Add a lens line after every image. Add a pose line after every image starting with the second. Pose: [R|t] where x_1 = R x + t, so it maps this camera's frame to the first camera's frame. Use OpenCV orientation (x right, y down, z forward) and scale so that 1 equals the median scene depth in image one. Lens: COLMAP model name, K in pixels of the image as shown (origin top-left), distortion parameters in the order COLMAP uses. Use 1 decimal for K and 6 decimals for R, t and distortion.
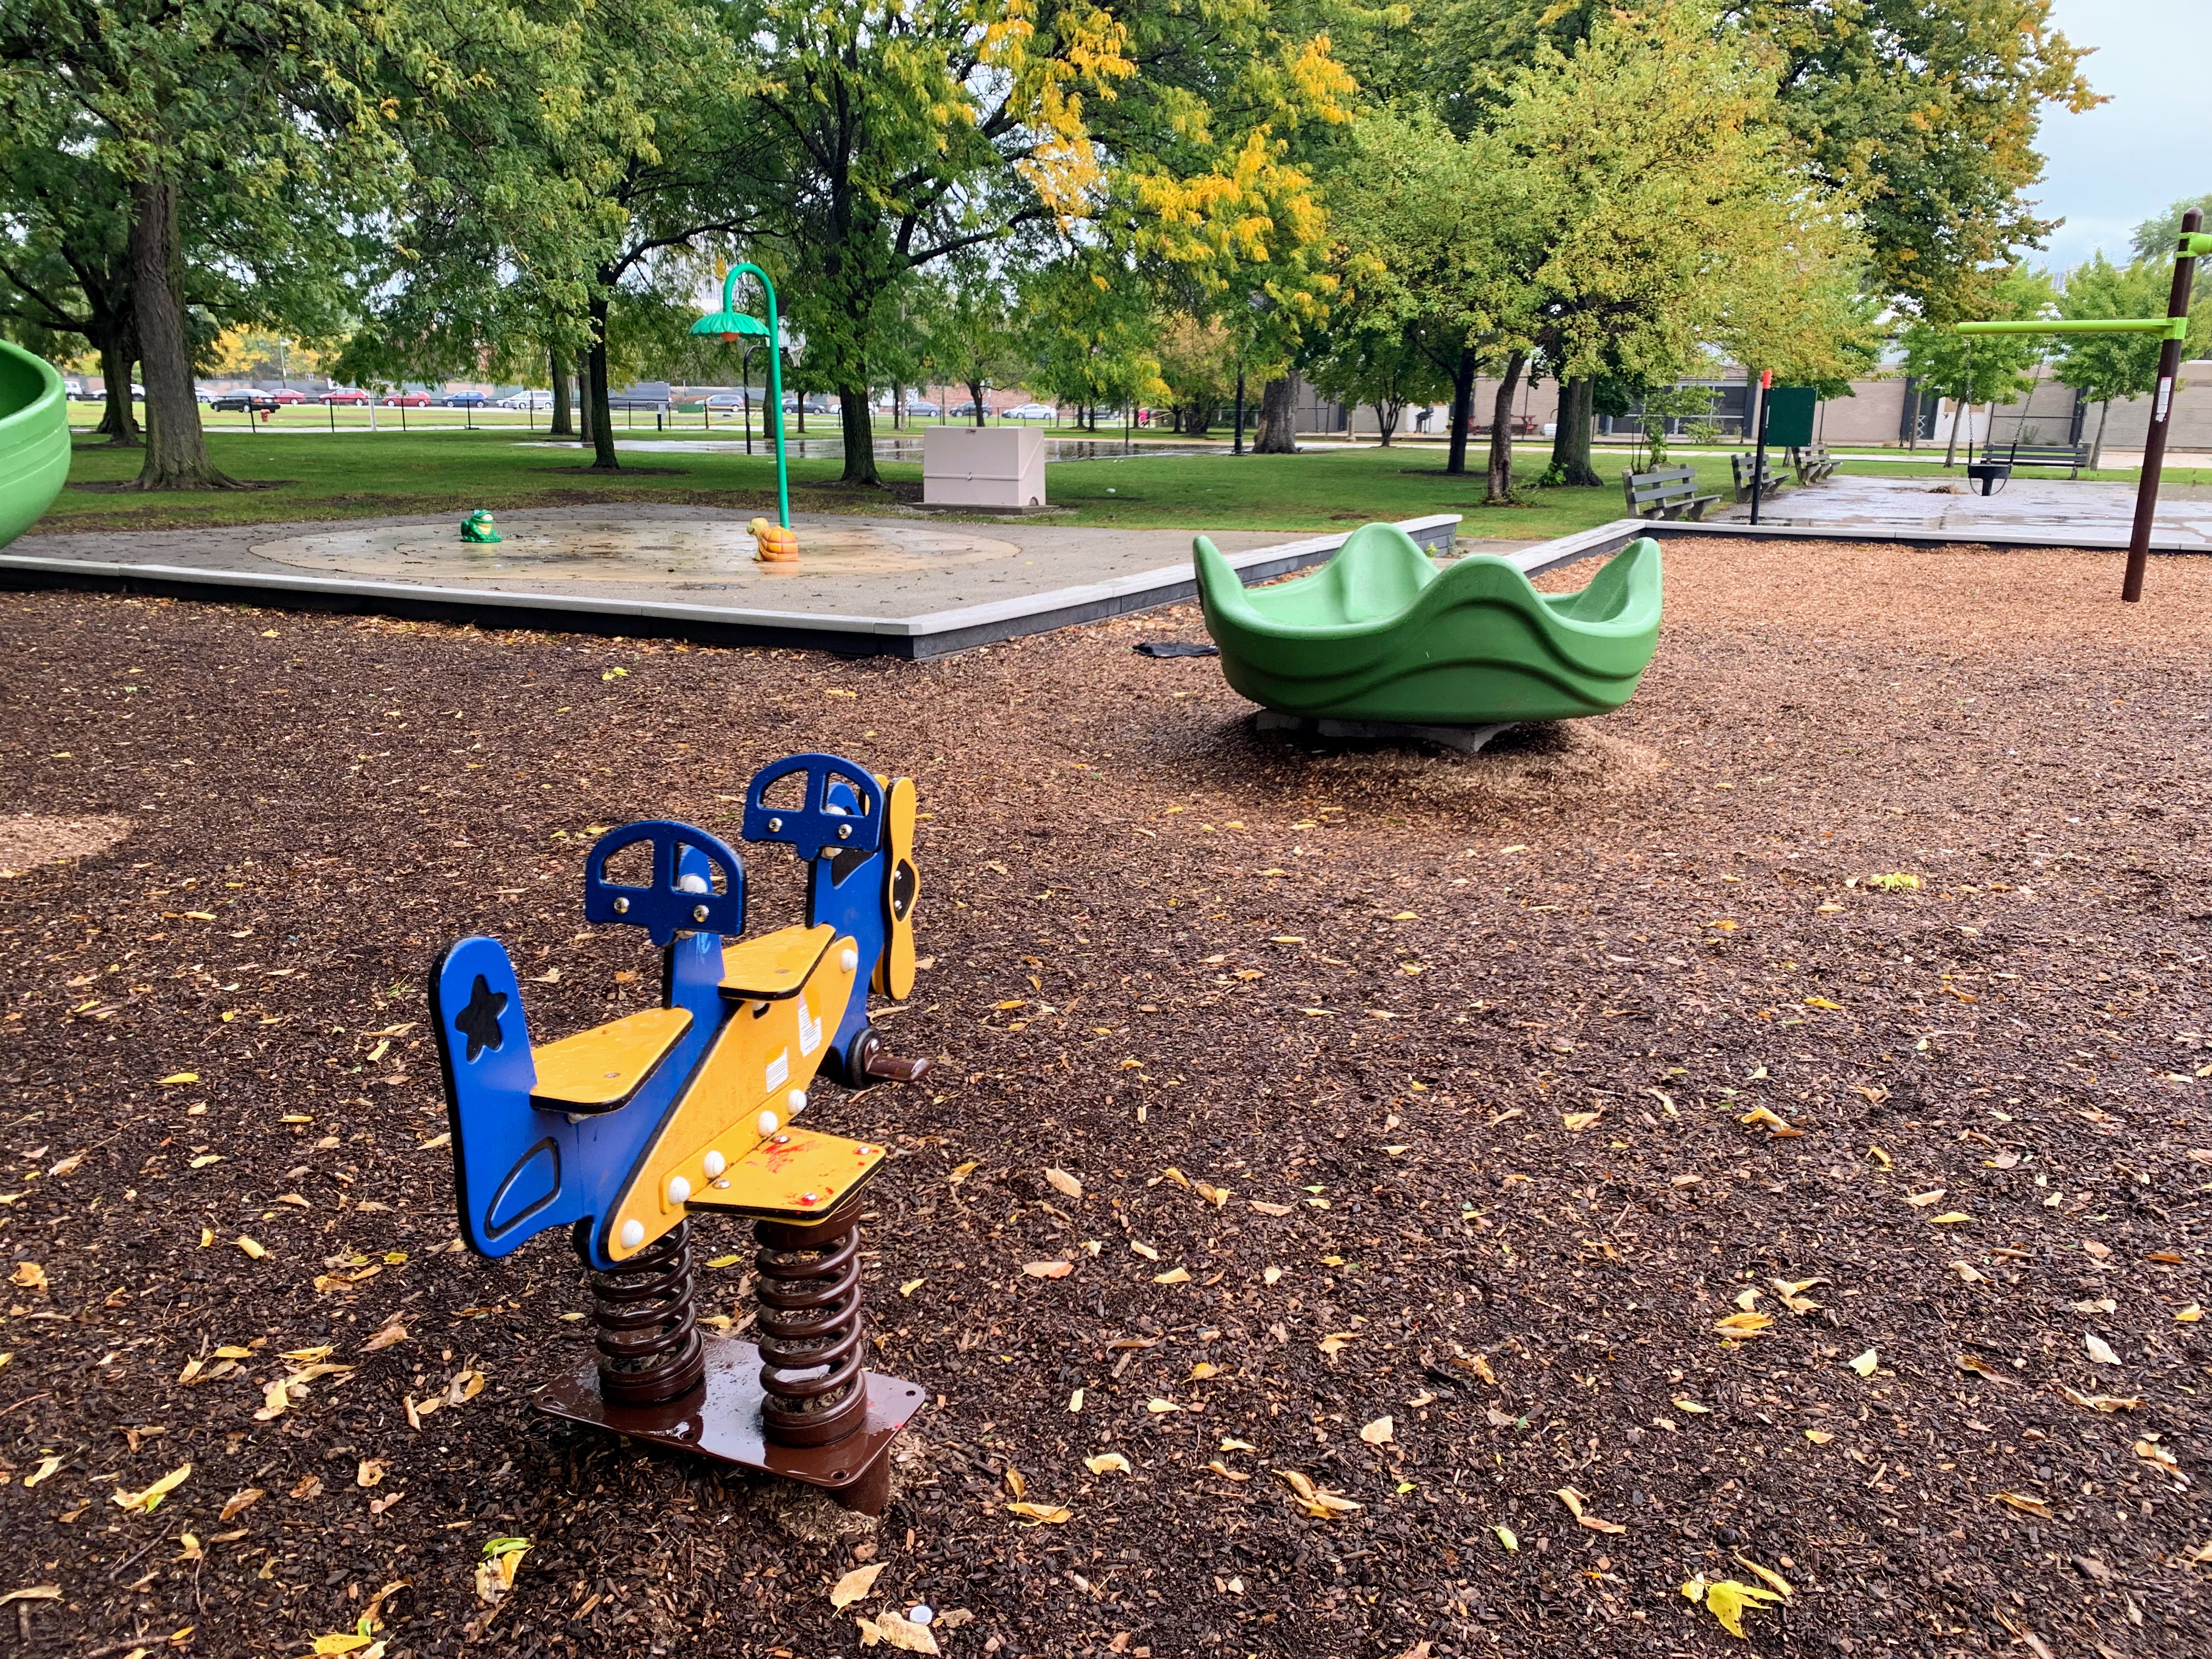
lens RADIAL K [[1694.2, 0, 1095.4], [0, 1694.2, 833.6], [0, 0, 1]] dist [0.045361, -0.051256]
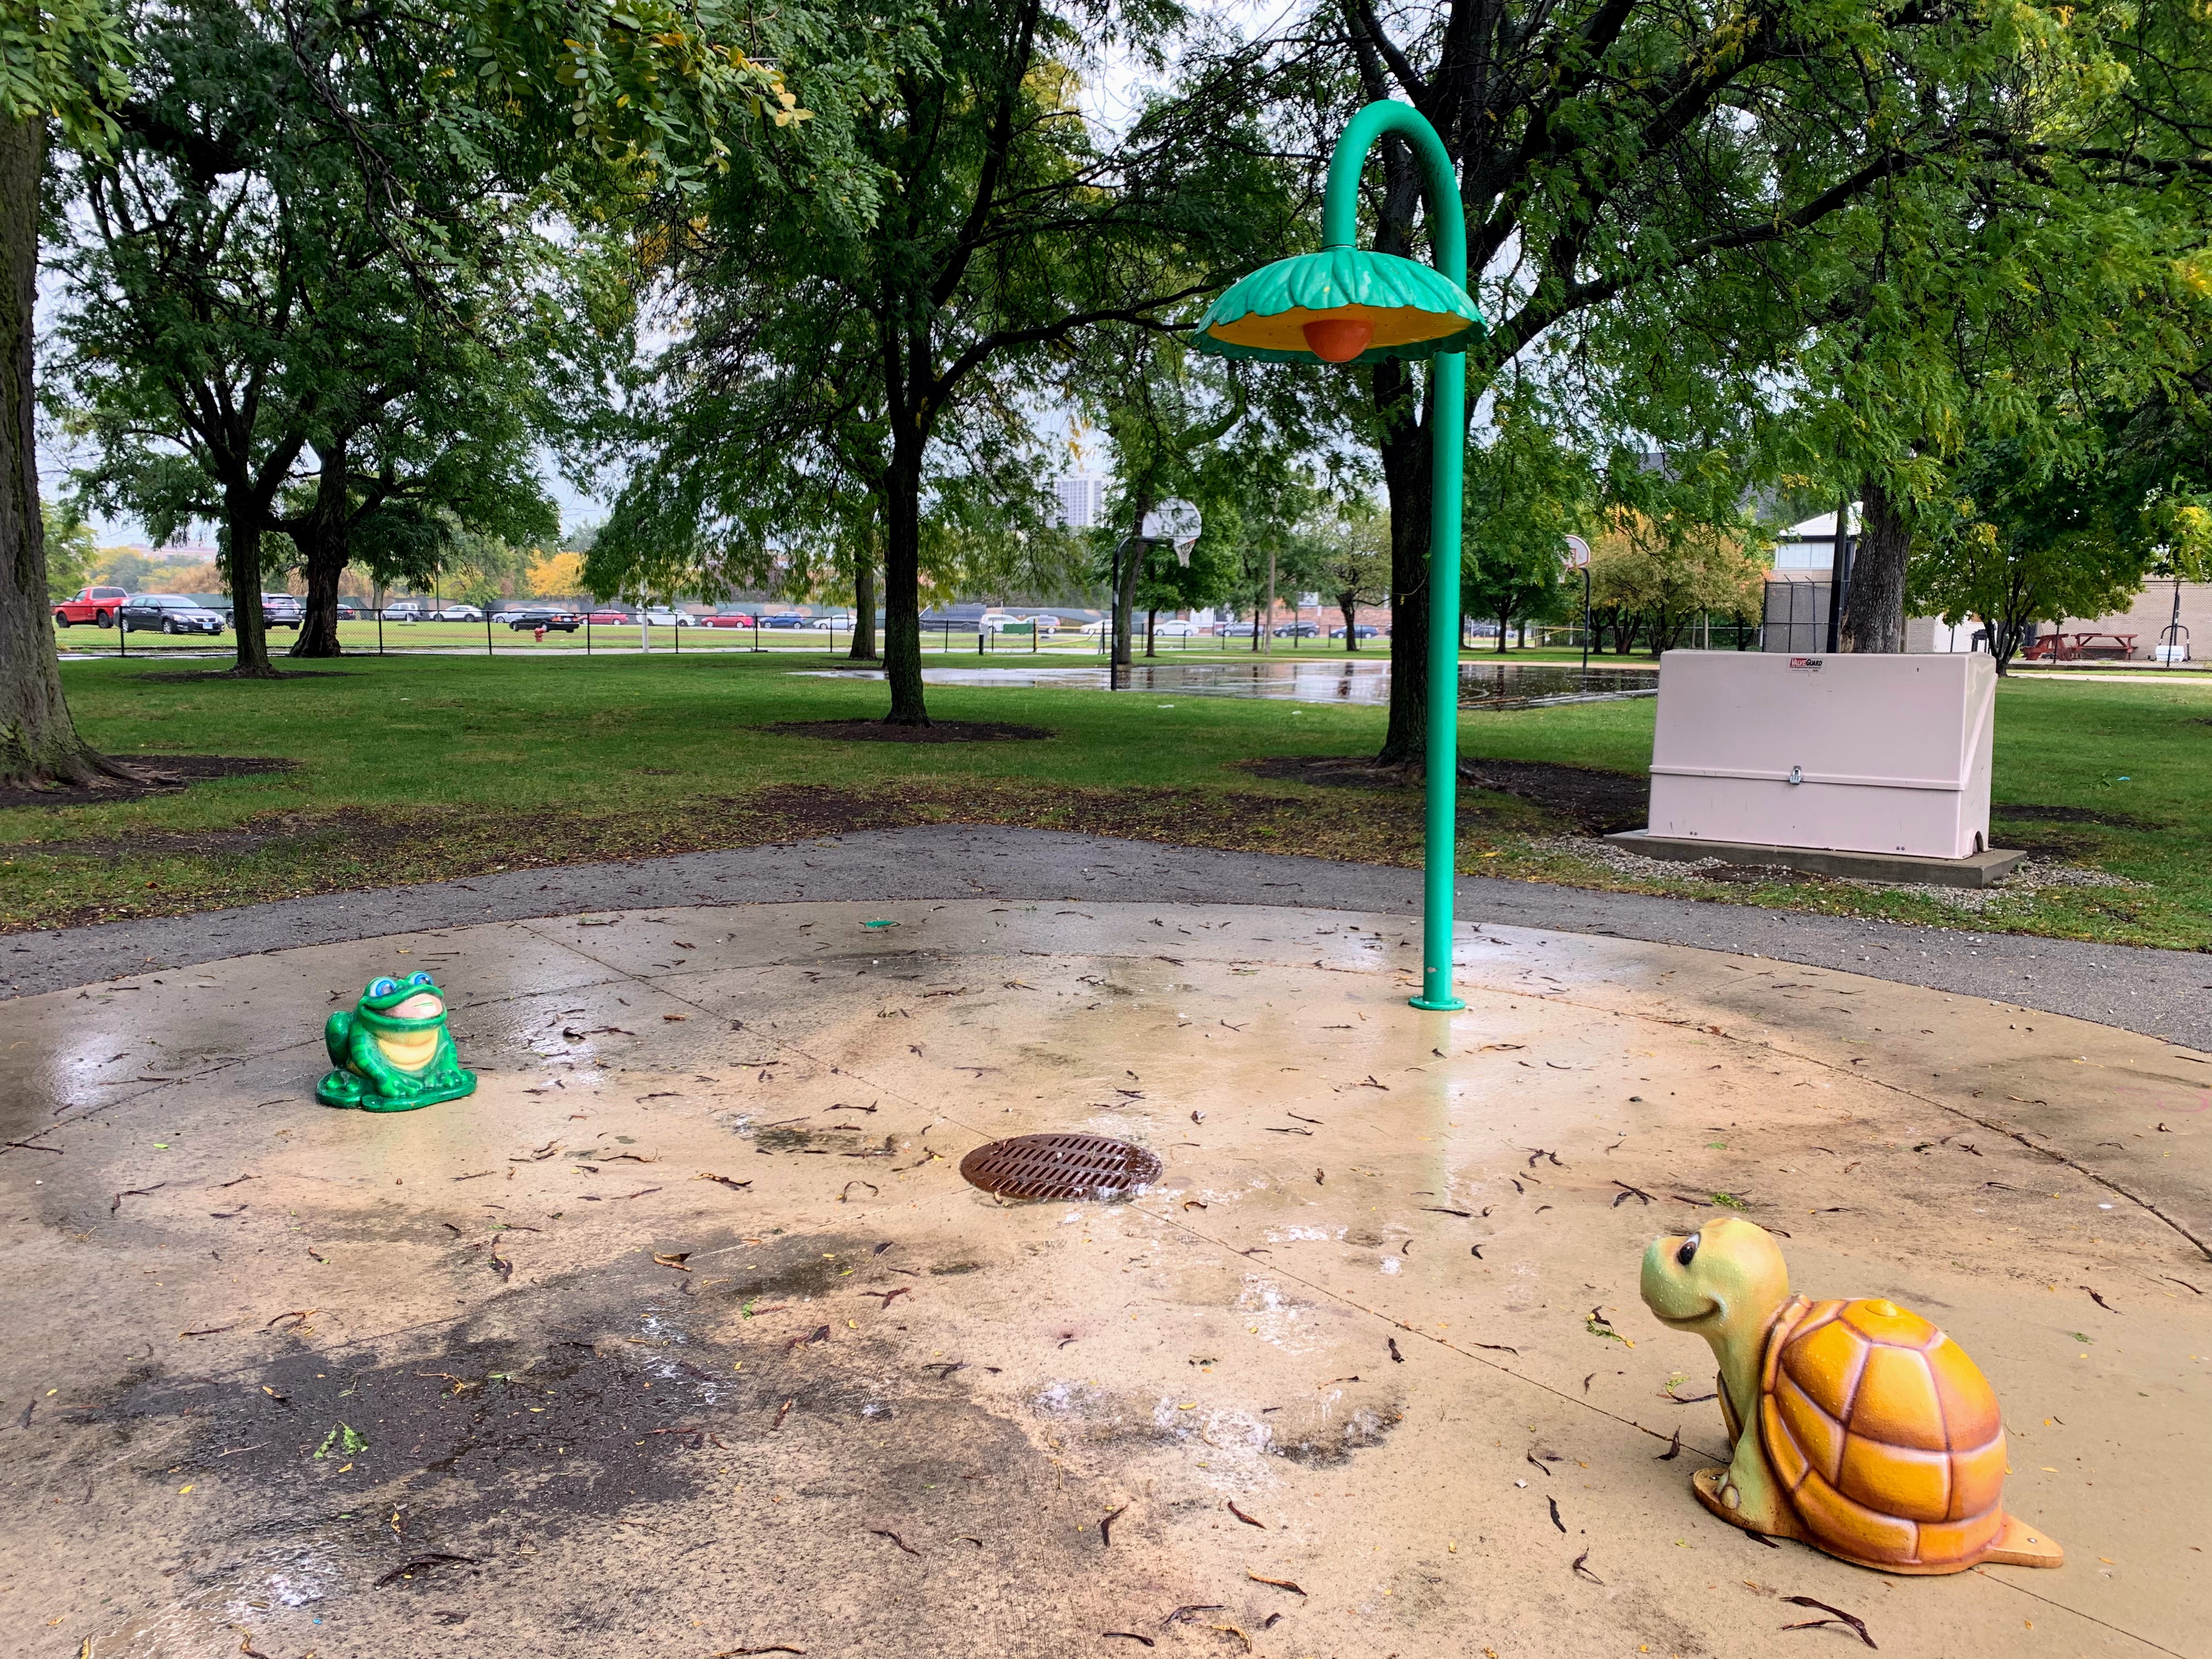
lens RADIAL K [[1694.2, 0, 1095.4], [0, 1694.2, 833.6], [0, 0, 1]] dist [0.045361, -0.051256]
pose [[0.986010, 0.025340, -0.164750, -0.075612], [-0.046221, 0.991183, -0.124175, -0.063229], [0.160151, 0.130053, 0.978488, 0.264937]]
